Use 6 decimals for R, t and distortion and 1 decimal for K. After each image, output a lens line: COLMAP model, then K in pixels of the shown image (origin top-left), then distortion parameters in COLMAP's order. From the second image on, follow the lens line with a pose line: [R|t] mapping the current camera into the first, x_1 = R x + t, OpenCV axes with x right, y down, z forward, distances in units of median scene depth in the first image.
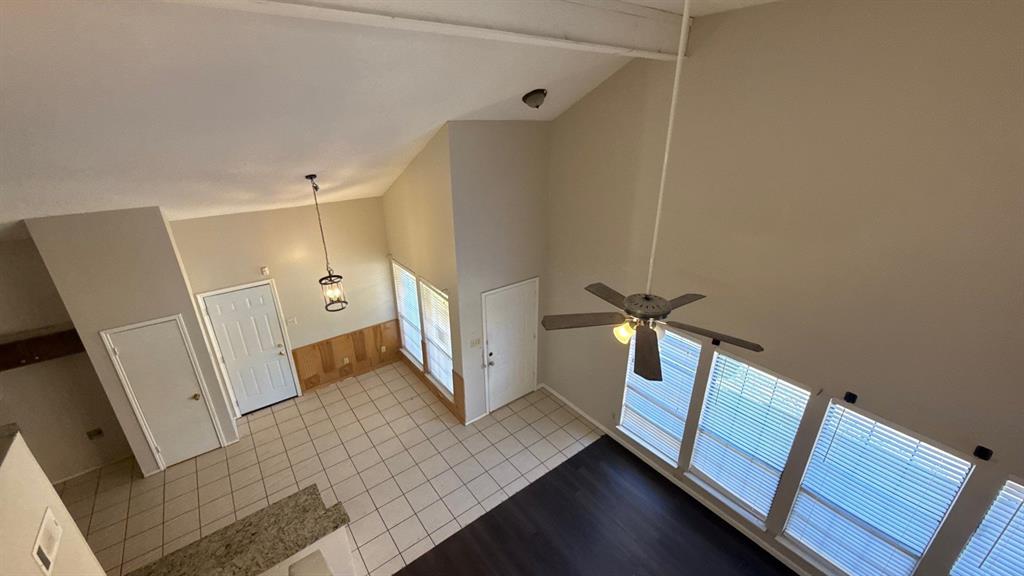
lens RADIAL K [[408.2, 0, 513.0], [0, 408.2, 287.1], [0, 0, 1]] dist [-0.000403, -0.000042]
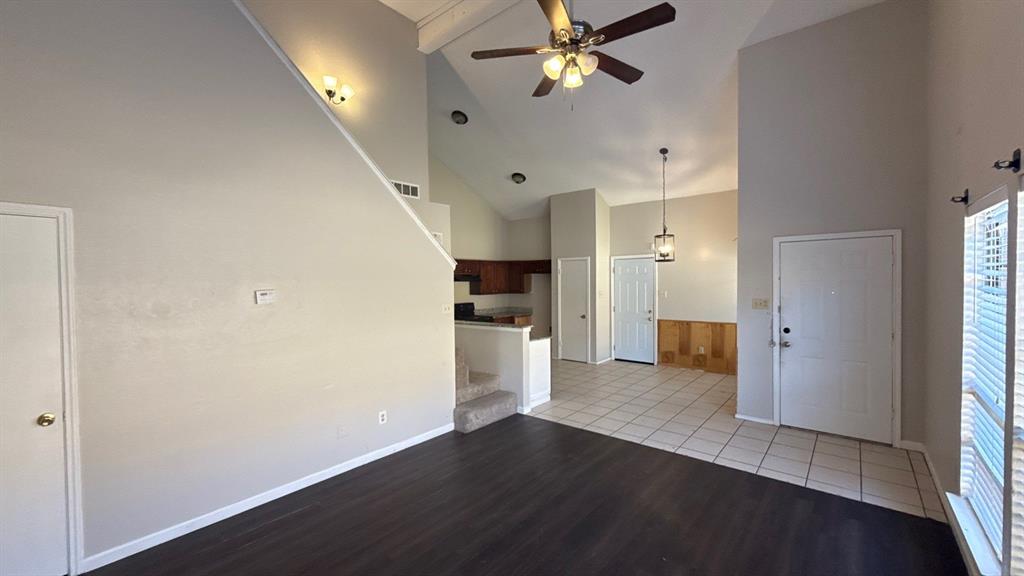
lens RADIAL K [[408.2, 0, 513.0], [0, 408.2, 287.1], [0, 0, 1]] dist [-0.000403, -0.000042]
pose [[0.216405, 0.018996, -0.976119, 0.574861], [-0.366364, 0.928326, -0.063157, 0.330627], [0.904956, 0.371282, 0.207854, 0.385311]]
